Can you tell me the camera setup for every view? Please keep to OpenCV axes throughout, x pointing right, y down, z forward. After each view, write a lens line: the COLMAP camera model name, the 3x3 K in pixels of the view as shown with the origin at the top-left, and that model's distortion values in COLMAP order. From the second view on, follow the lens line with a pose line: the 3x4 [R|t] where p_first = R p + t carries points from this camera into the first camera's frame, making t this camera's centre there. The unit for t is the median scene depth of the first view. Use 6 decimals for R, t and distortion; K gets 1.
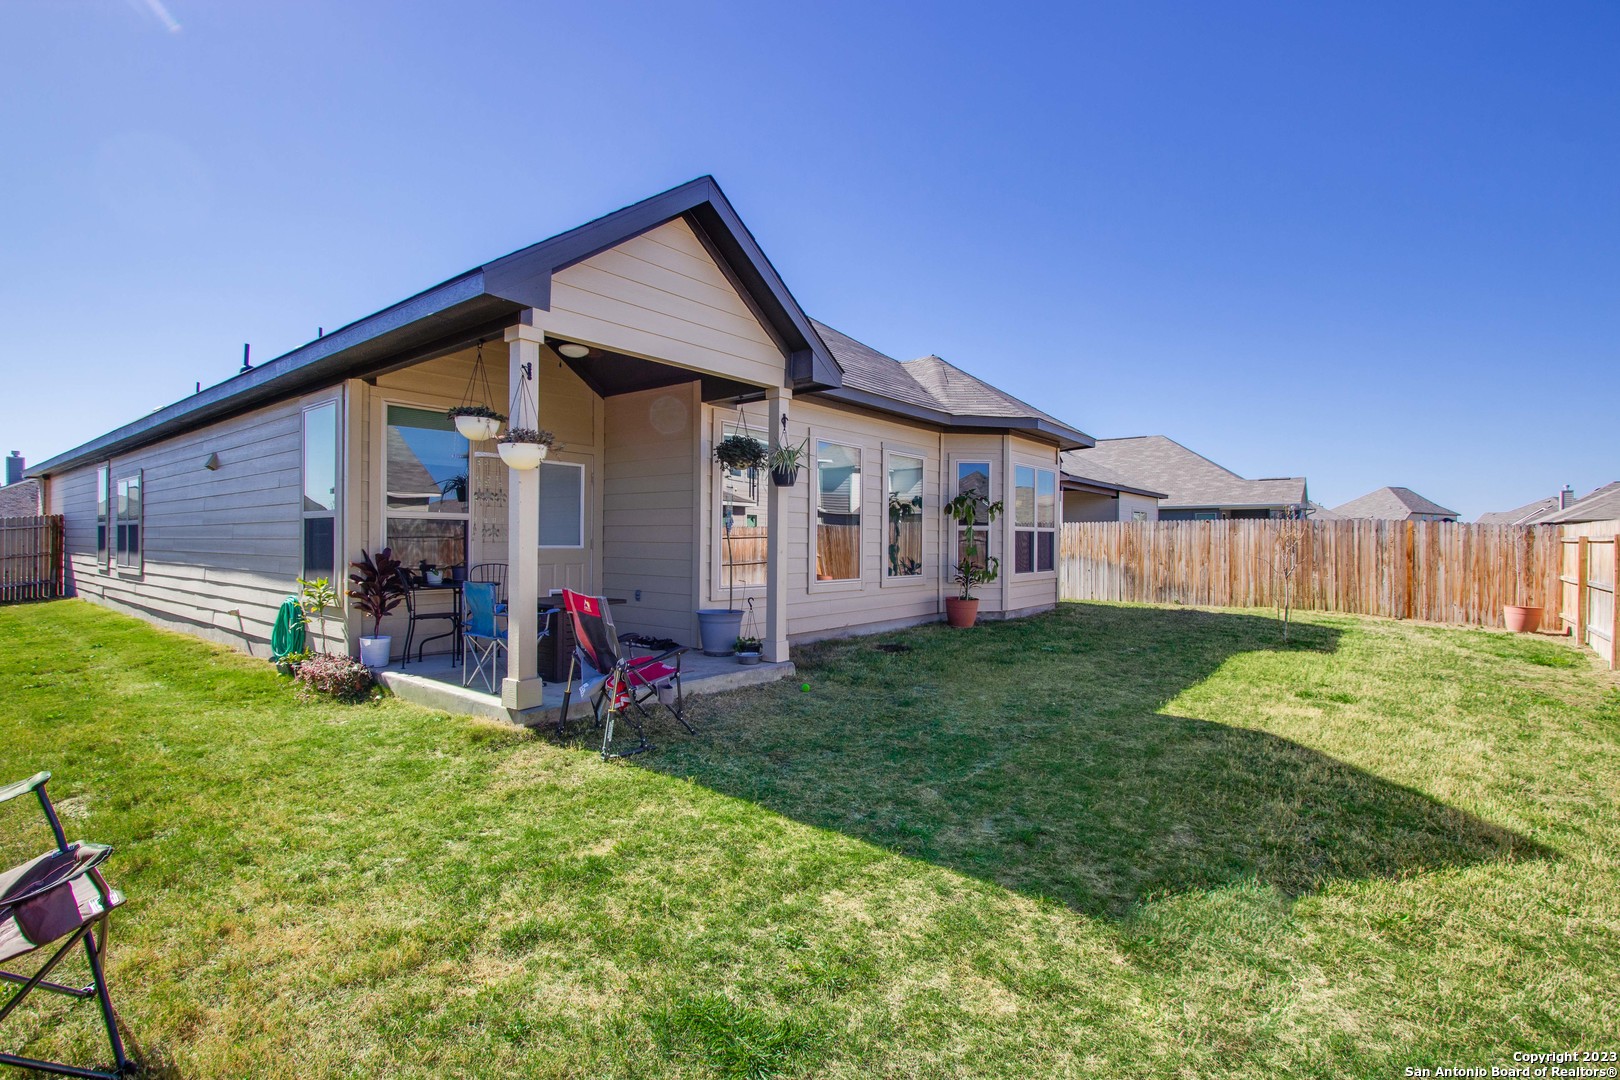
lens RADIAL K [[743.0, 0, 810.0], [0, 743.0, 540.0], [0, 0, 1]] dist [-0.000915, 0.000030]
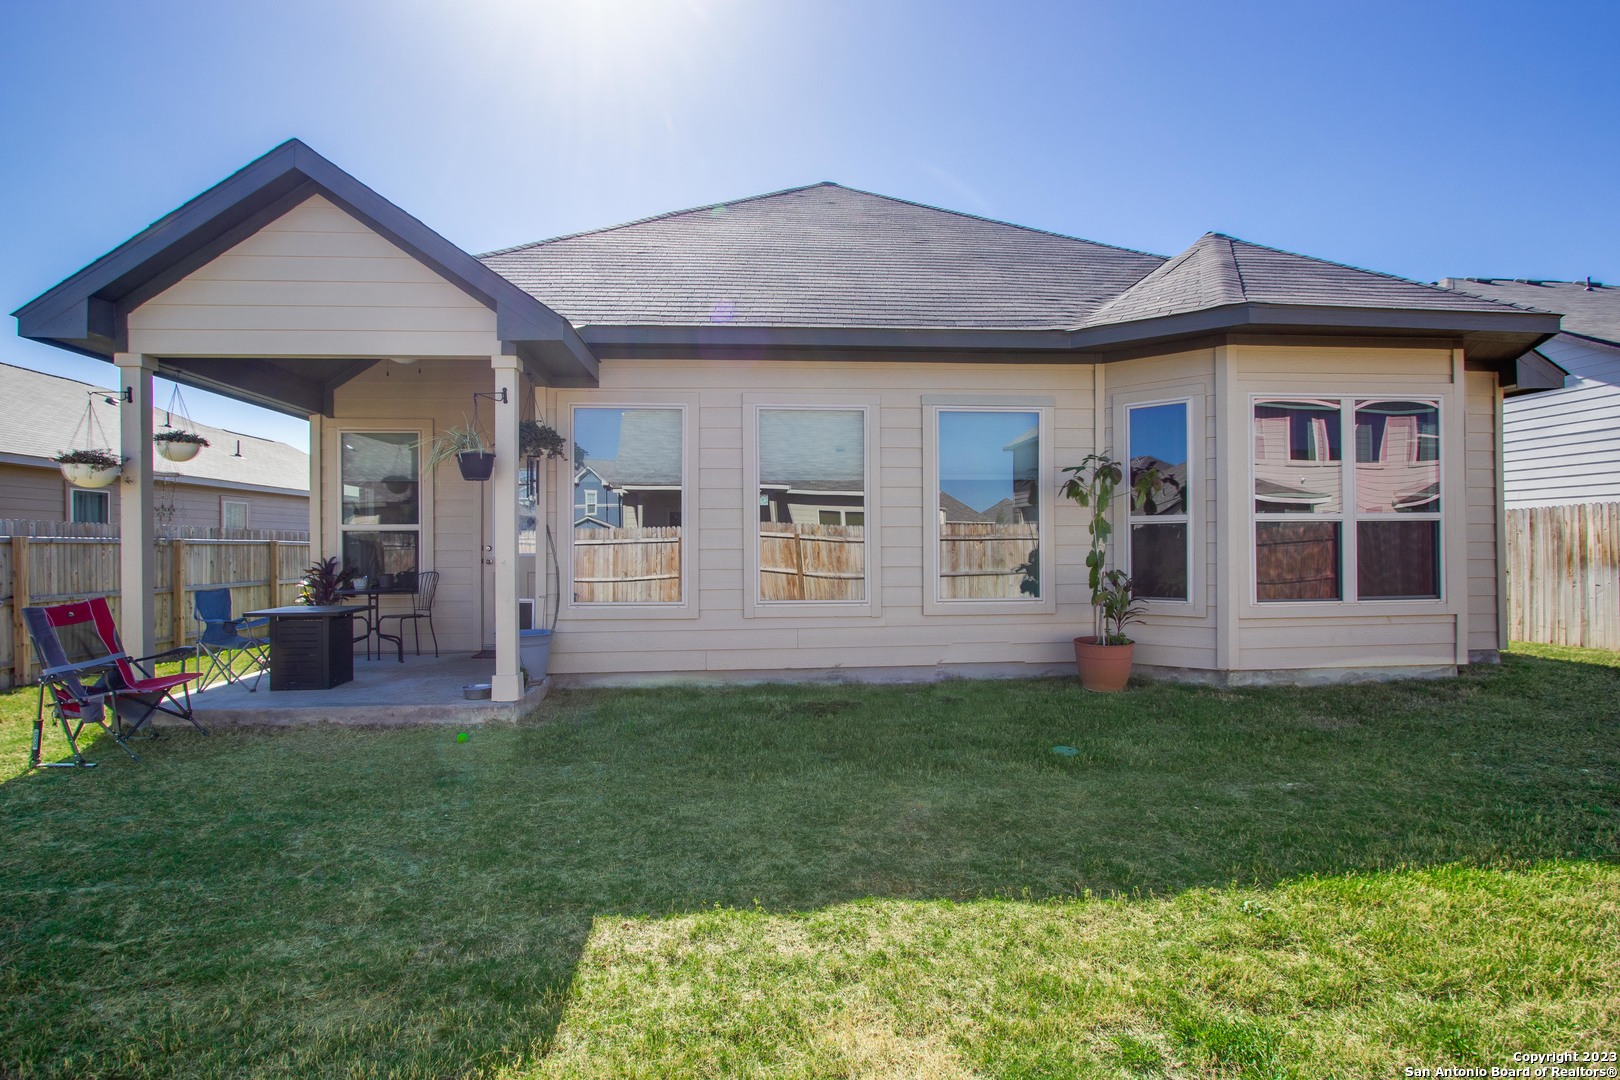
lens RADIAL K [[794.6, 0, 810.0], [0, 794.6, 540.0], [0, 0, 1]] dist [0.000509, 0.000246]
pose [[0.688573, -0.011522, -0.725075, 0.494941], [0.012581, 0.999913, -0.003942, -0.000278], [0.725058, -0.006408, 0.688658, 0.401534]]
